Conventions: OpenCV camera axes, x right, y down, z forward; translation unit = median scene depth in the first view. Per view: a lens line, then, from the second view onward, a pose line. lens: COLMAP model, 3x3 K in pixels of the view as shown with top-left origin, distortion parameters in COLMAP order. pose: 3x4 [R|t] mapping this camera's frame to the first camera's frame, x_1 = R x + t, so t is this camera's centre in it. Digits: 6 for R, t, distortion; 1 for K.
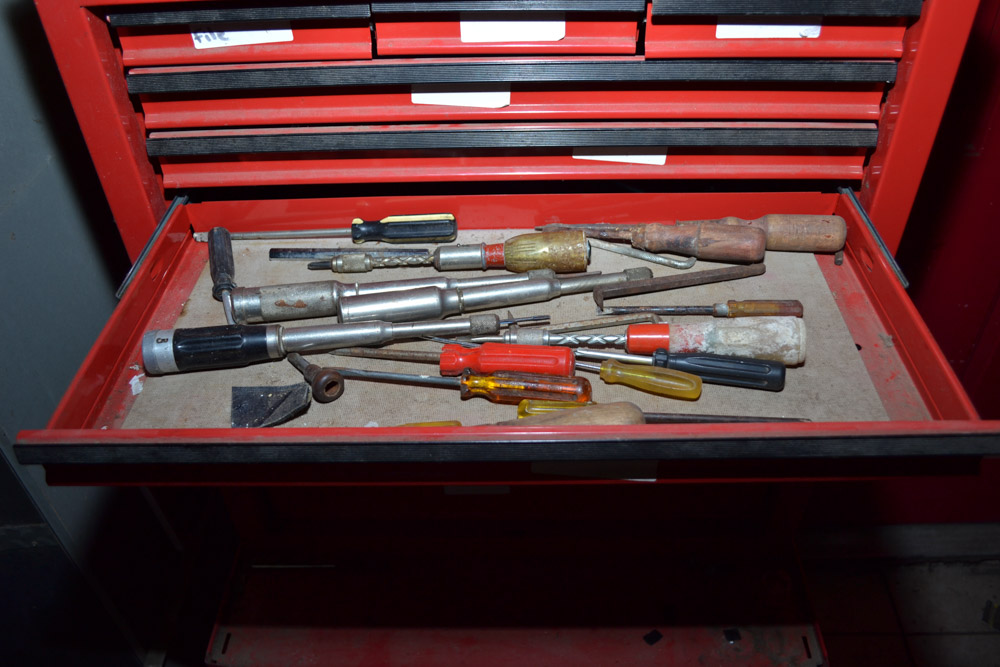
lens RADIAL K [[793.8, 0, 470.6], [0, 793.8, 319.0], [0, 0, 1]] dist [-0.087568, 0.015331]
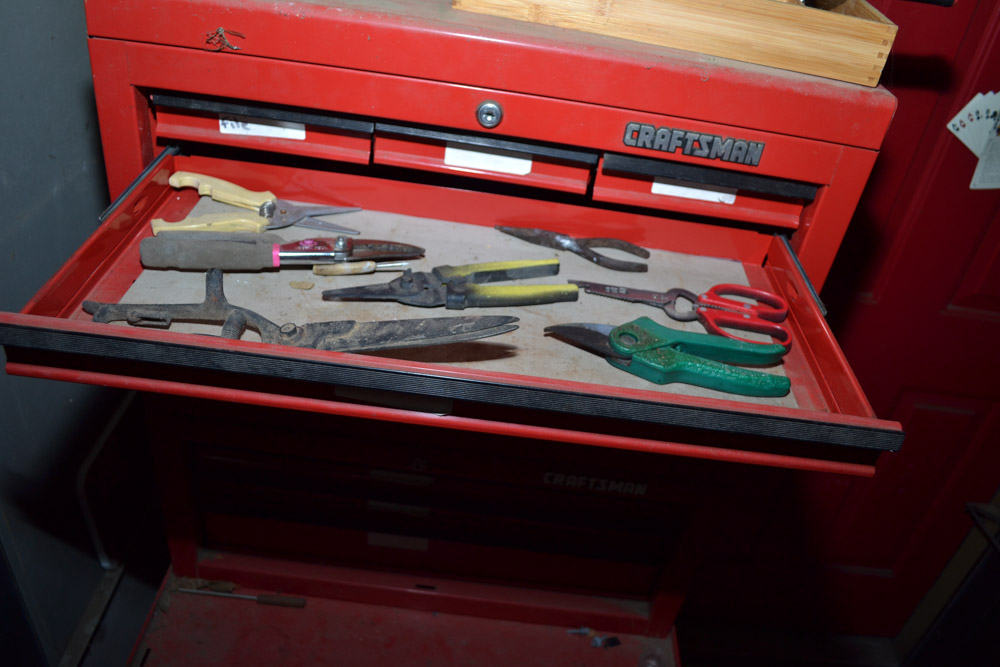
lens RADIAL K [[793.8, 0, 465.2], [0, 793.8, 324.5], [0, 0, 1]] dist [-0.087568, 0.015331]
pose [[0.987364, 0.140567, 0.073163, -0.034429], [-0.134808, 0.987759, -0.078482, -0.018282], [-0.083300, 0.067627, 0.994227, -0.186992]]
